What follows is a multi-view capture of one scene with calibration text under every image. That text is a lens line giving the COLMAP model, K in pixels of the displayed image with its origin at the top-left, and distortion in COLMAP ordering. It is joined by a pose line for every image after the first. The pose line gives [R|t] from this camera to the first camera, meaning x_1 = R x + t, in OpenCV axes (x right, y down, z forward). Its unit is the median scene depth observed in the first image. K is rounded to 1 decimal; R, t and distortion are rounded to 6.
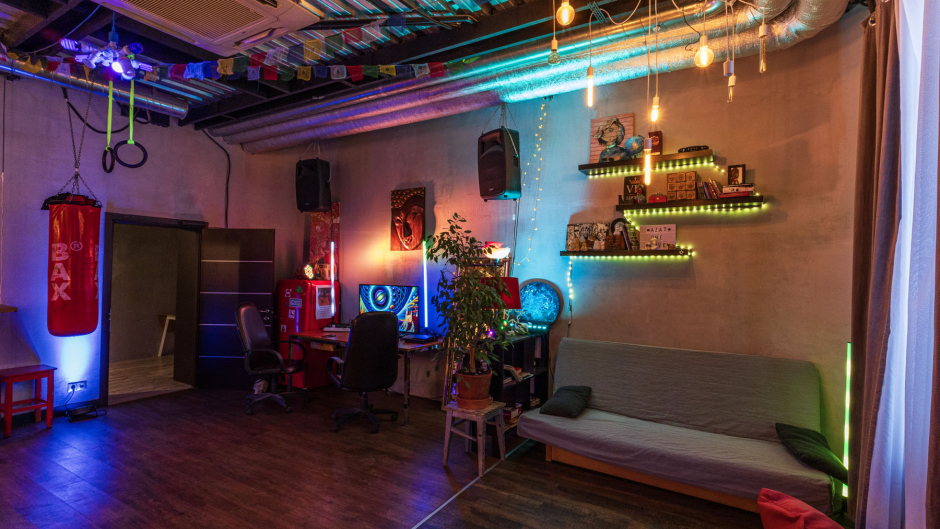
lens RADIAL K [[447.8, 0, 470.1], [0, 447.8, 263.4], [0, 0, 1]] dist [0.002711, -0.000728]
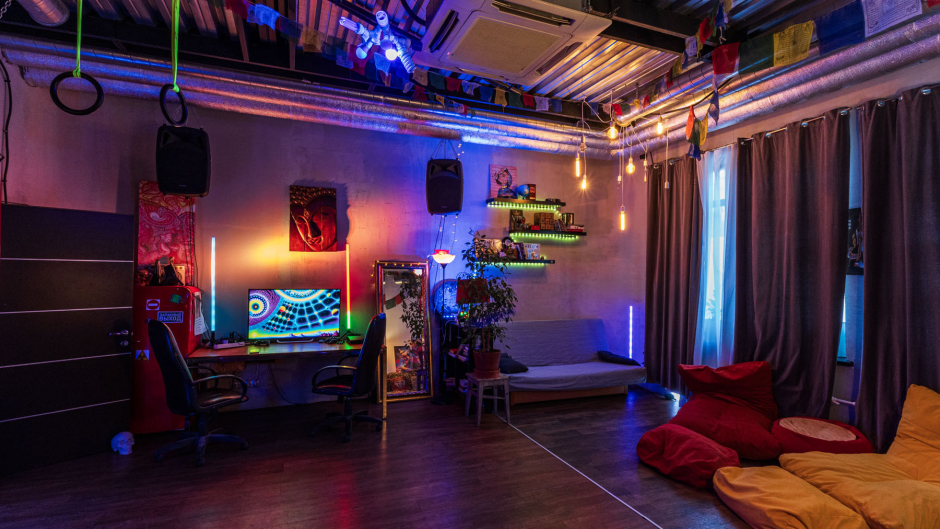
lens RADIAL K [[447.8, 0, 470.9], [0, 447.8, 264.4], [0, 0, 1]] dist [0.002711, -0.000728]
pose [[0.604874, 0.007913, 0.796282, -0.900571], [-0.014669, 0.999892, 0.001207, -0.010518], [-0.796186, -0.012411, 0.604925, 0.204795]]
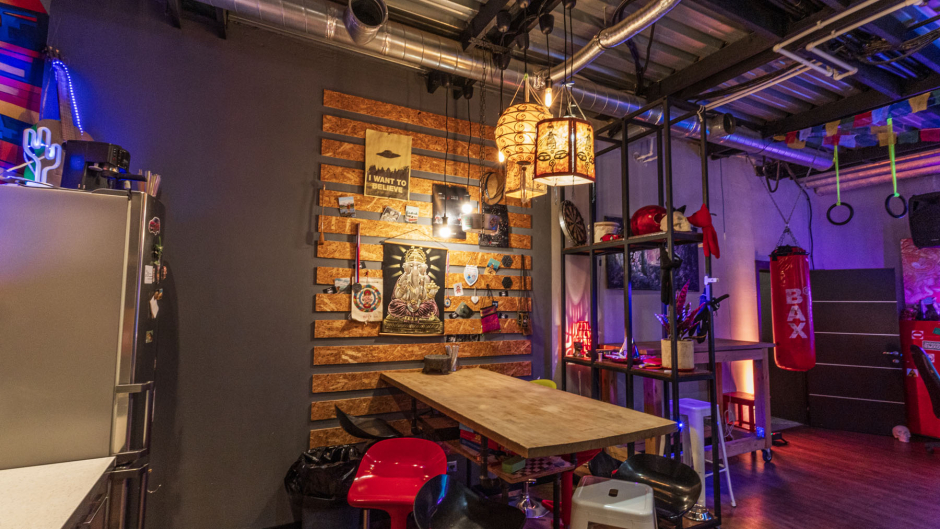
lens RADIAL K [[447.8, 0, 472.1], [0, 447.8, 262.8], [0, 0, 1]] dist [0.002711, -0.000728]
pose [[0.855981, -0.052296, -0.514355, -0.957081], [0.010916, 0.996477, -0.083148, -0.022829], [0.516892, 0.065558, 0.853537, -0.402913]]
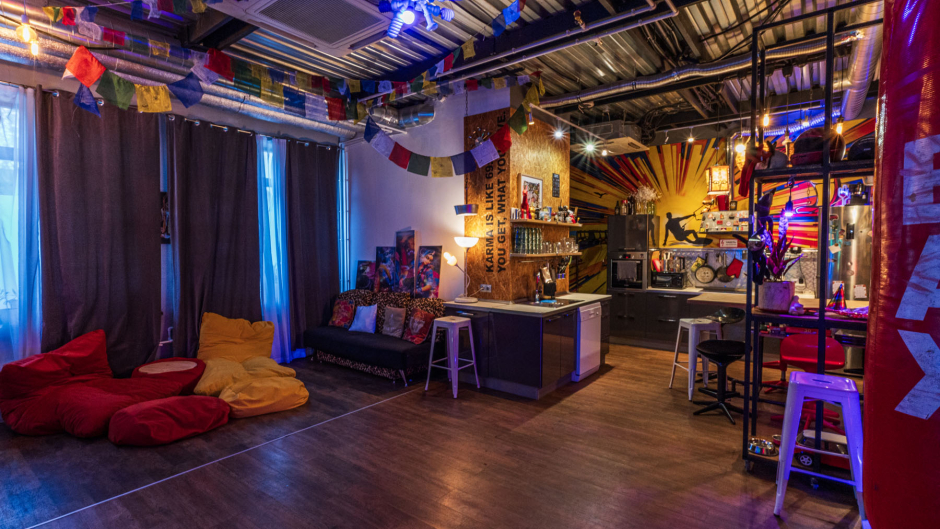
lens RADIAL K [[447.8, 0, 470.8], [0, 447.8, 263.8], [0, 0, 1]] dist [0.002711, -0.000728]
pose [[-0.992607, -0.020588, 0.119614, -0.652234], [-0.017779, 0.999542, 0.024502, 0.009091], [-0.120064, 0.022194, -0.992518, 1.191937]]
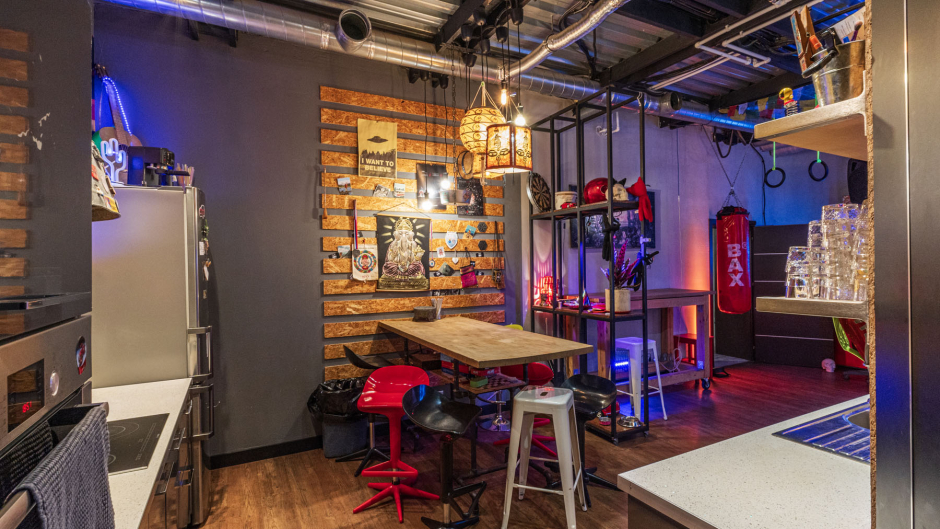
lens RADIAL K [[447.8, 0, 471.9], [0, 447.8, 262.0], [0, 0, 1]] dist [0.002711, -0.000728]
pose [[0.857215, -0.027310, -0.514235, -0.837757], [0.035333, 0.999359, 0.005826, -0.024376], [0.513746, -0.023164, 0.857630, -0.523025]]
